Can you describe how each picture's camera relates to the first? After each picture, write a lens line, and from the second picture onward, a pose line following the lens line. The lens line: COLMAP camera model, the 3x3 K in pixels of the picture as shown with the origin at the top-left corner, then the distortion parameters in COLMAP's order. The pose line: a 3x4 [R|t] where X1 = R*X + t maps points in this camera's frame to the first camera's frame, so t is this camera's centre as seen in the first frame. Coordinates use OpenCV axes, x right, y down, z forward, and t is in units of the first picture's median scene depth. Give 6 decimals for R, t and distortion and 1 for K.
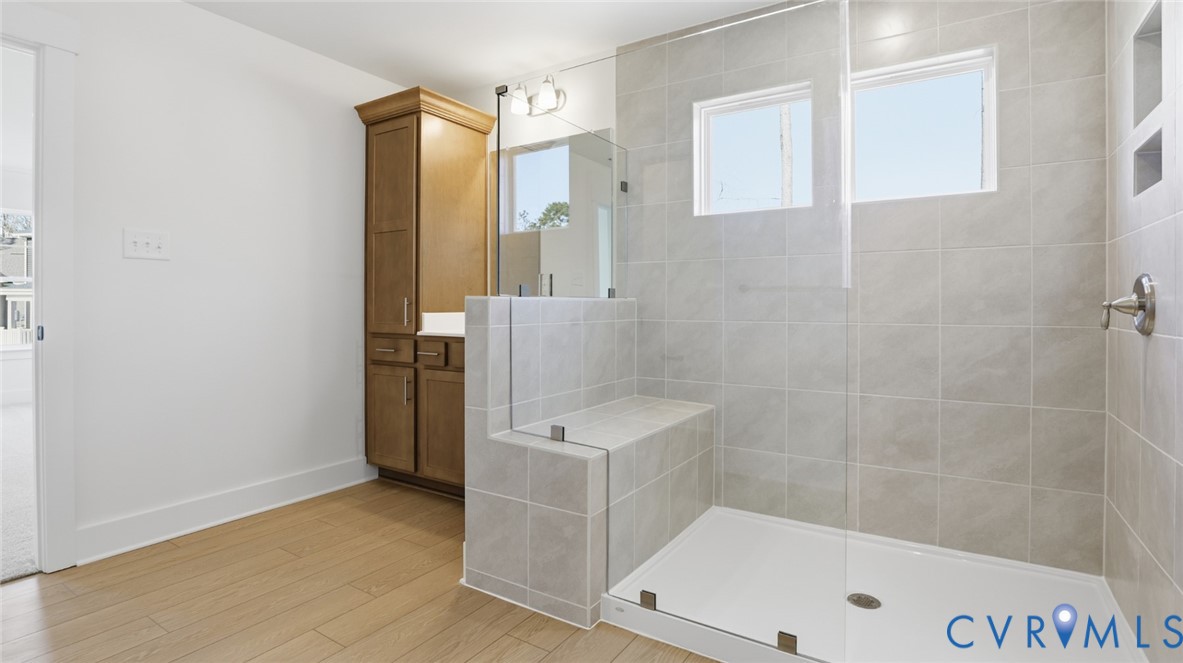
lens RADIAL K [[568.6, 0, 594.4], [0, 568.6, 307.2], [0, 0, 1]] dist [-0.030247, 0.000072]
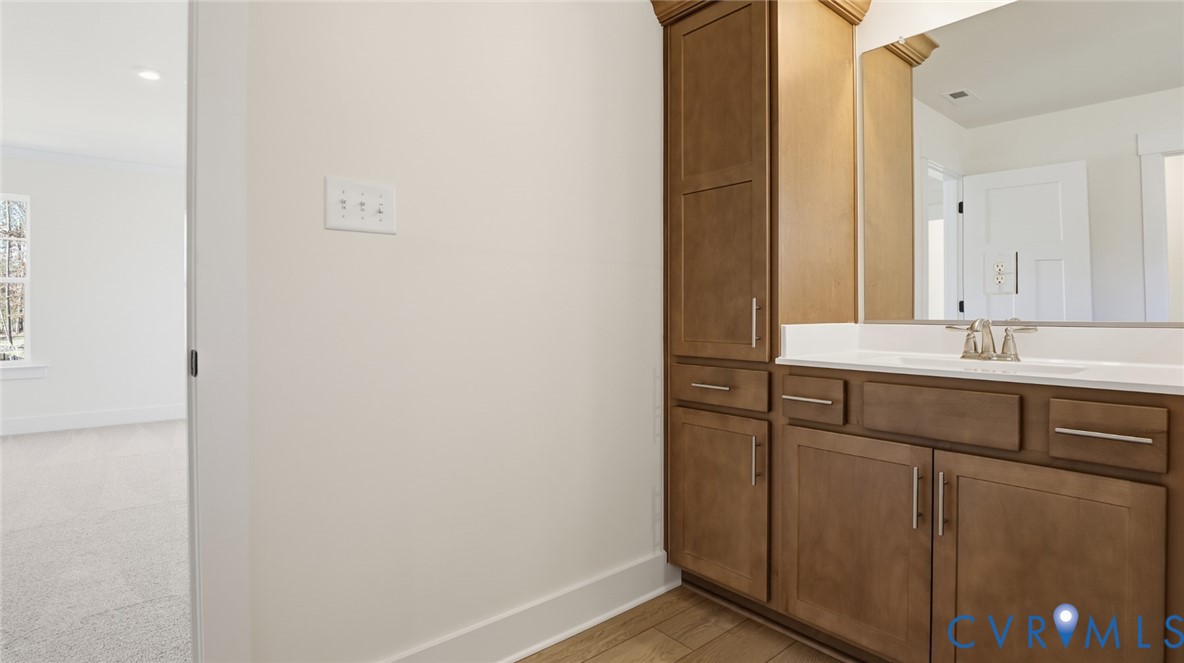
lens RADIAL K [[554.2, 0, 594.0], [0, 554.2, 313.2], [0, 0, 1]] dist [-0.030483, 0.000048]
pose [[0.957512, -0.000939, -0.288393, -0.324004], [0.001521, 0.999997, 0.001796, -0.002747], [0.288391, -0.002158, 0.957510, 0.415293]]
